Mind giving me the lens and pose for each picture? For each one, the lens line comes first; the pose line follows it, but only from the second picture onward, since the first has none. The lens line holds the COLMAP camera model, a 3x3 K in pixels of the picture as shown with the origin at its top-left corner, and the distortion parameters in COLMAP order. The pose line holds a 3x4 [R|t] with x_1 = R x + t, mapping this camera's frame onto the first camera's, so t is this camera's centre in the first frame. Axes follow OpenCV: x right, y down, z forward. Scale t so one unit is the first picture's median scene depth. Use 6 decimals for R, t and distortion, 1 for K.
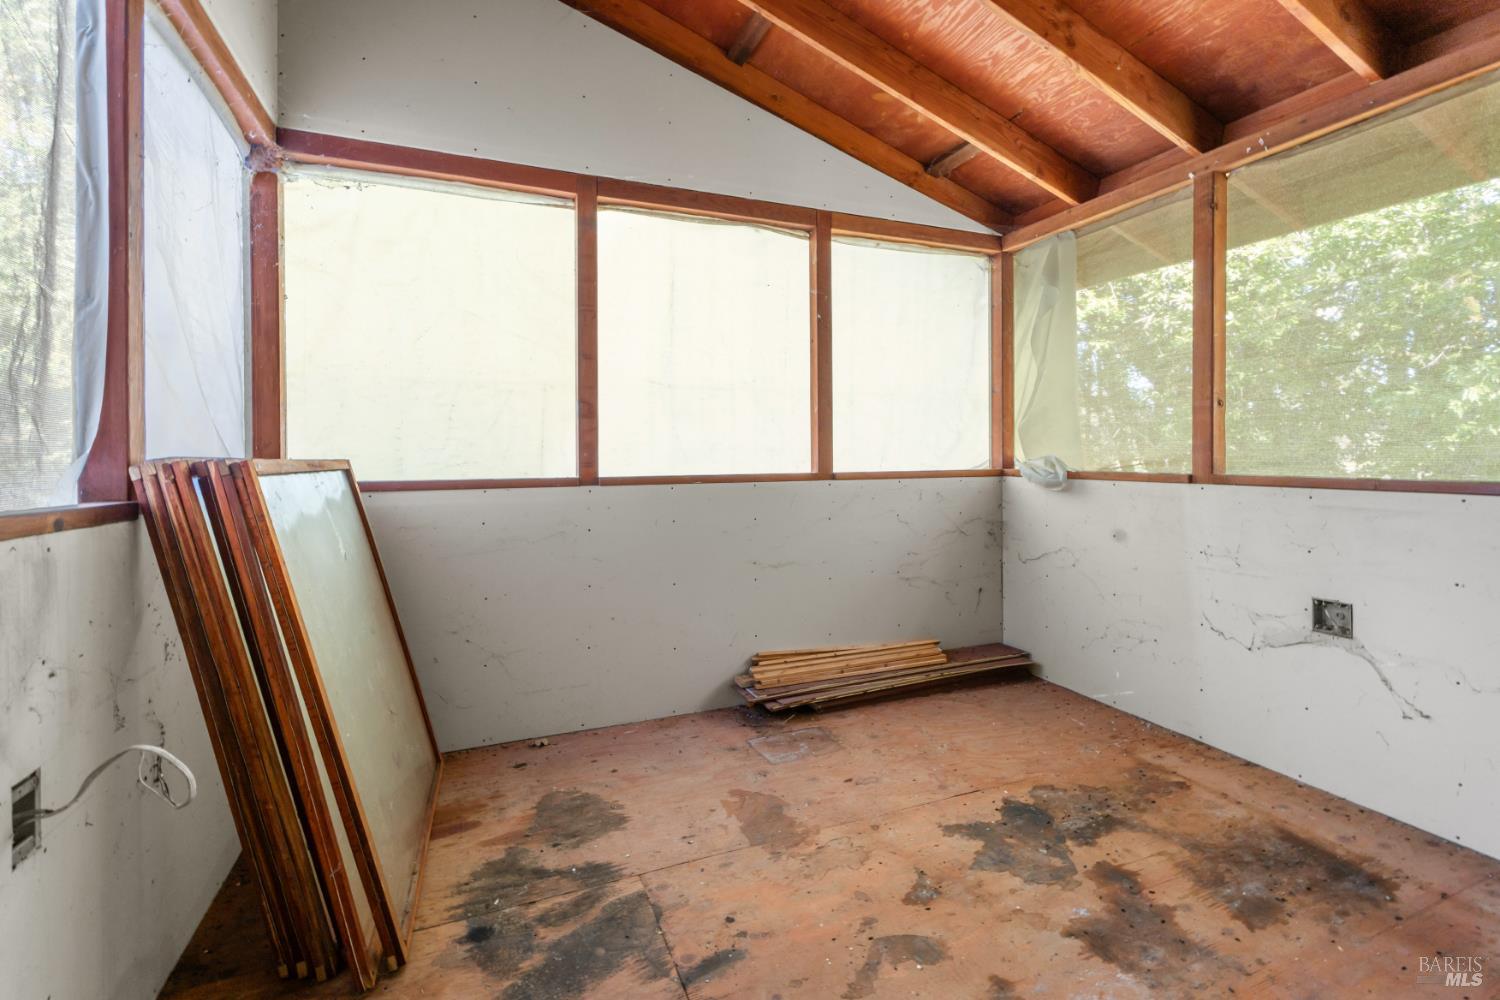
lens RADIAL K [[672.4, 0, 760.8], [0, 672.4, 468.3], [0, 0, 1]] dist [-0.000354, 0.000641]
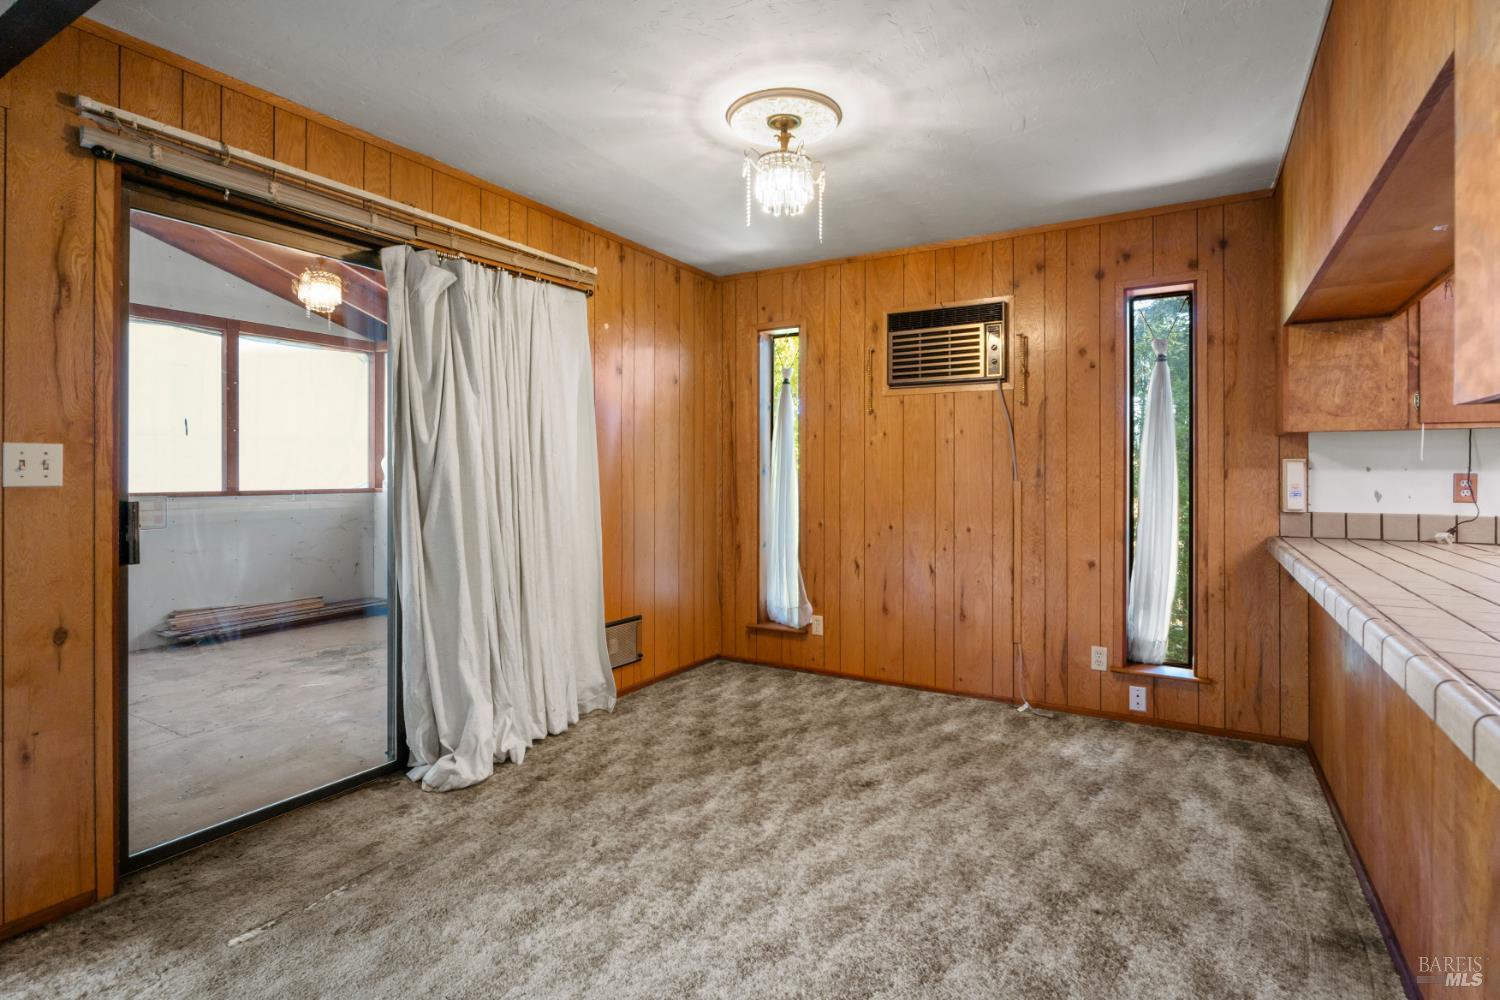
lens RADIAL K [[731.0, 0, 758.4], [0, 731.0, 470.1], [0, 0, 1]] dist [-0.003084, -0.000240]
pose [[0.804164, 0.007292, 0.594363, 0.068817], [0.006487, 0.999758, -0.021042, 0.001742], [-0.594372, 0.020777, 0.803922, -1.025580]]
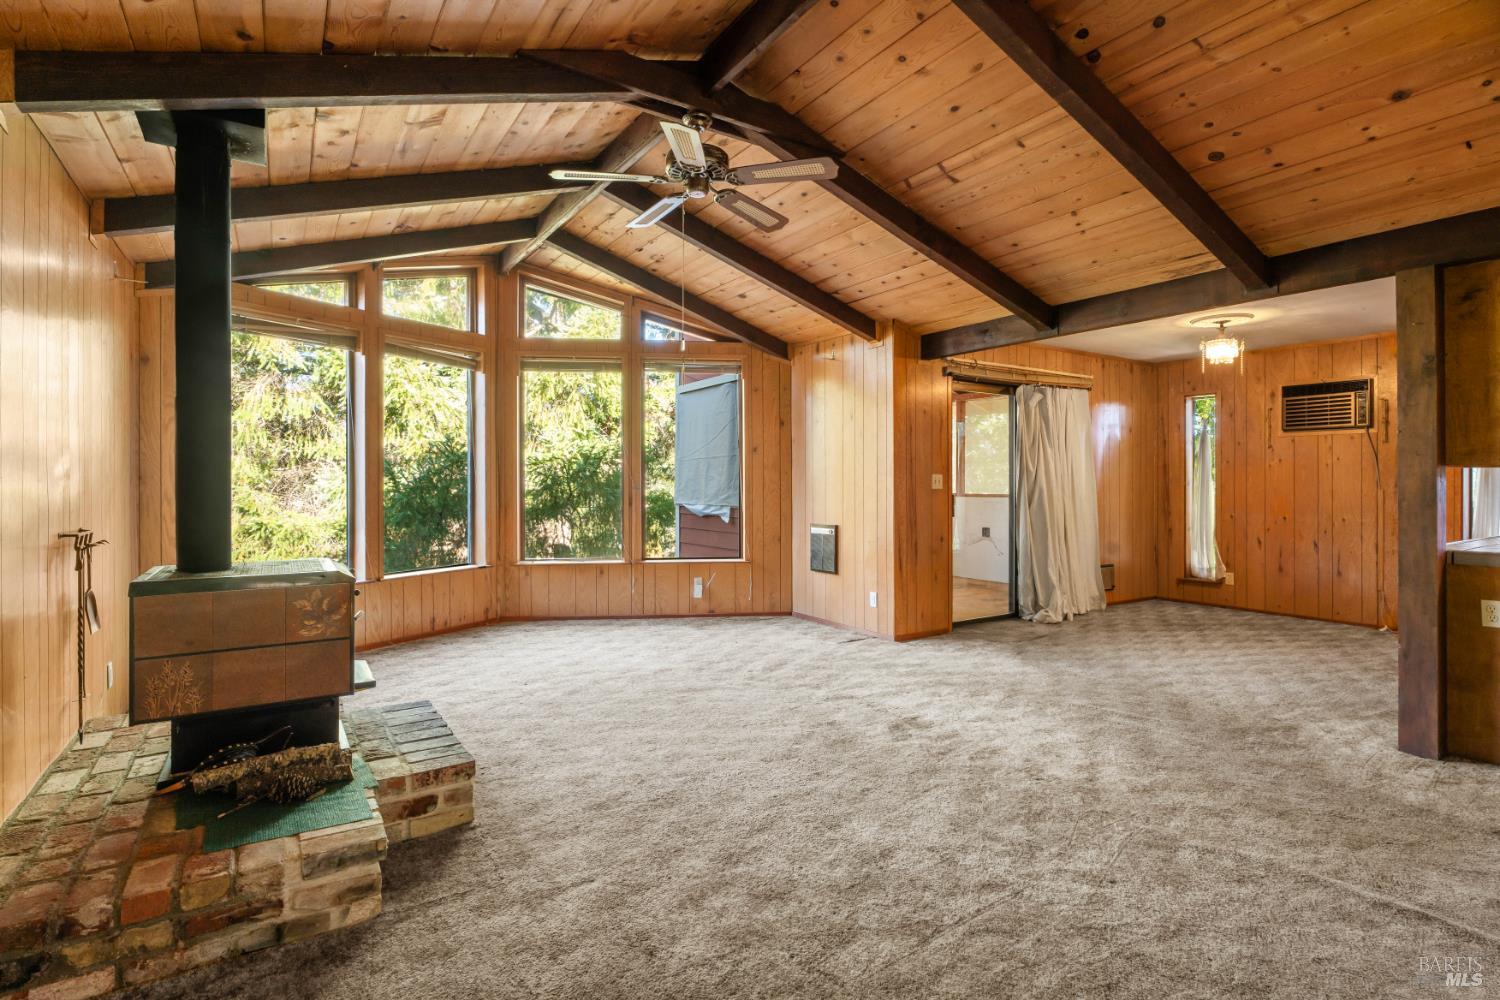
lens RADIAL K [[723.2, 0, 749.2], [0, 723.2, 477.9], [0, 0, 1]] dist [-0.005243, -0.000320]
pose [[0.985848, 0.007037, 0.167492, -1.996011], [-0.002913, 0.999687, -0.024857, 0.038561], [-0.167614, 0.024017, 0.985560, -3.038127]]
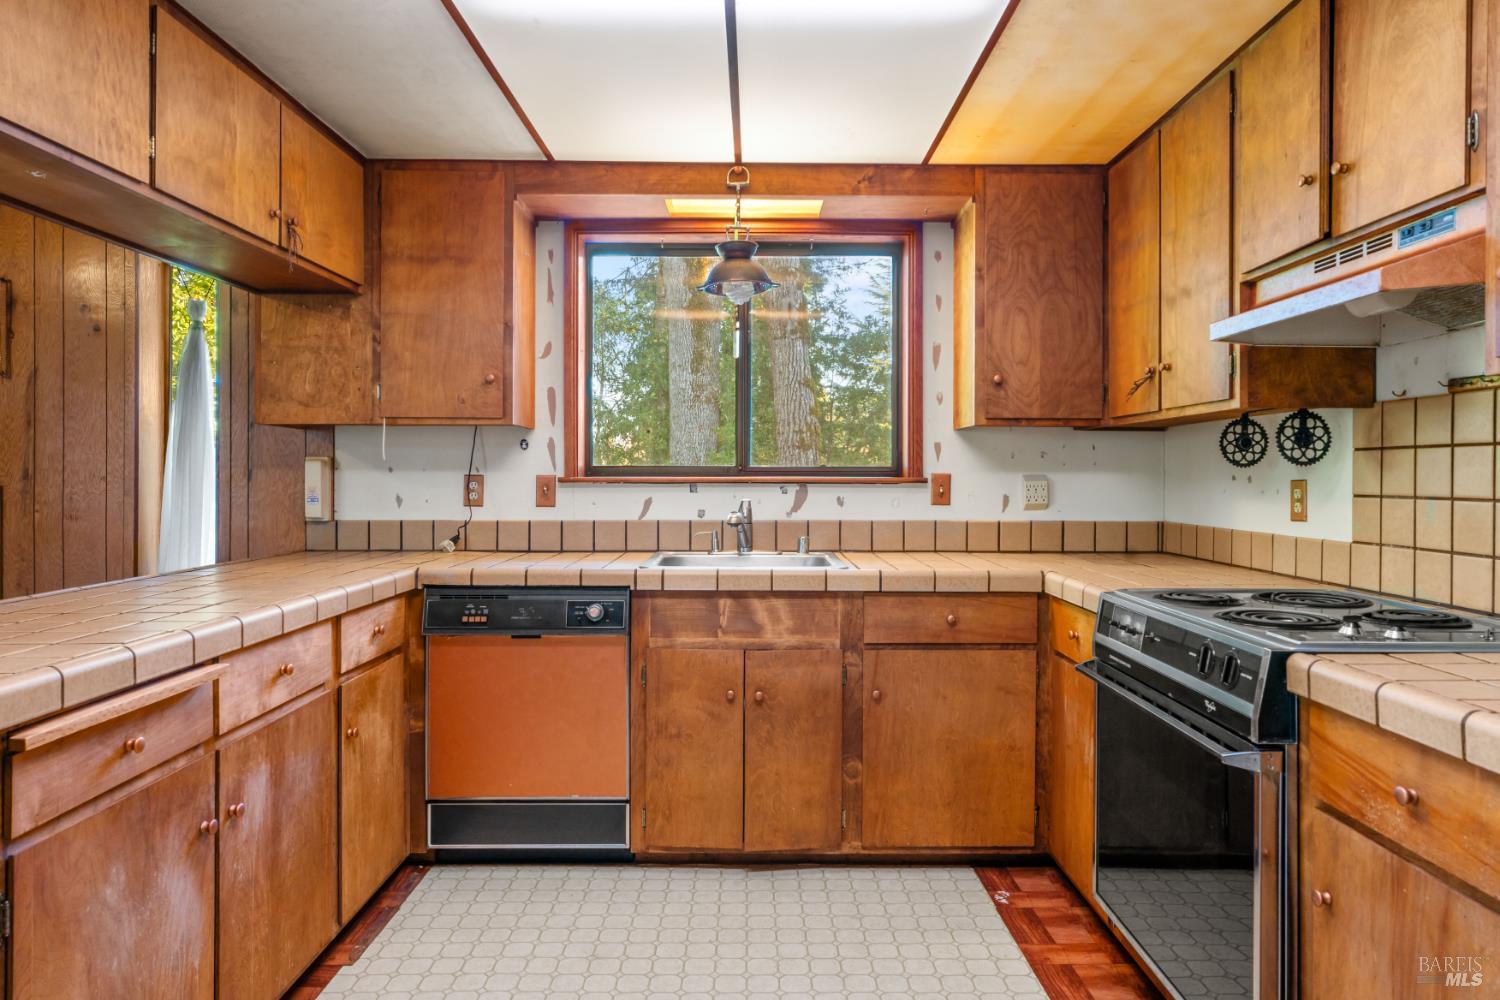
lens RADIAL K [[952.4, 0, 755.2], [0, 952.4, 481.6], [0, 0, 1]] dist [-0.003063, 0.004734]
pose [[0.384816, 0.000049, 0.922993, 0.932965], [0.013873, 0.999887, -0.005837, 0.024109], [-0.922889, 0.015051, 0.384771, -2.210192]]
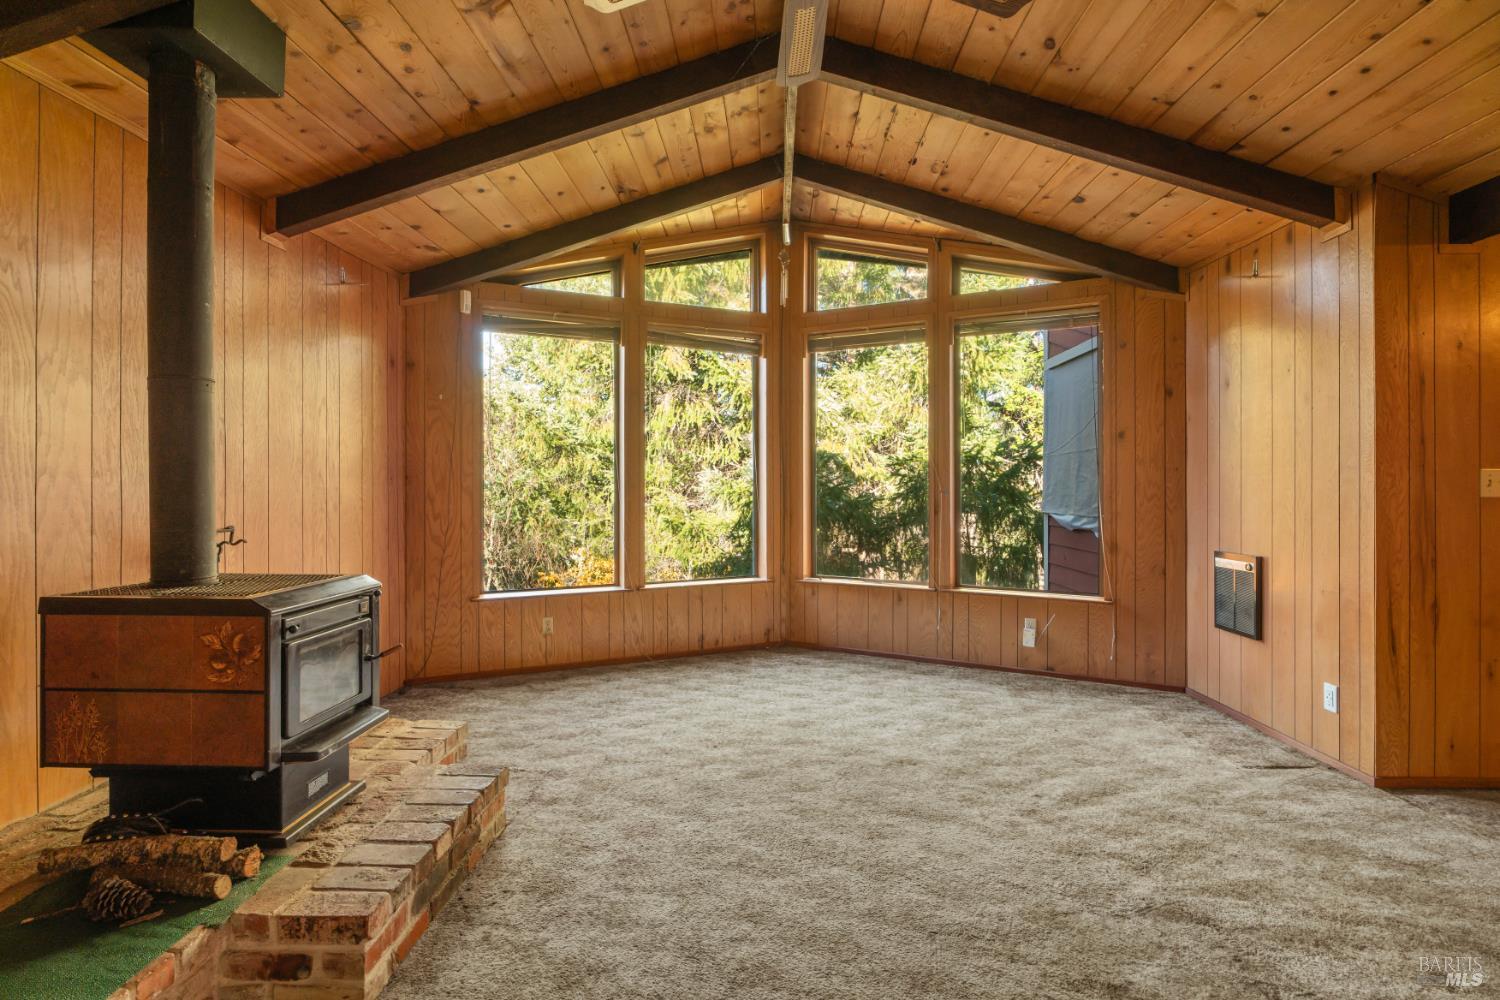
lens RADIAL K [[714.7, 0, 753.1], [0, 714.7, 483.3], [0, 0, 1]] dist [-0.006402, -0.000128]
pose [[0.907852, 0.007704, -0.419219, -1.310423], [-0.016181, 0.999730, -0.016671, 0.023980], [0.418978, 0.021918, 0.907732, -1.858960]]
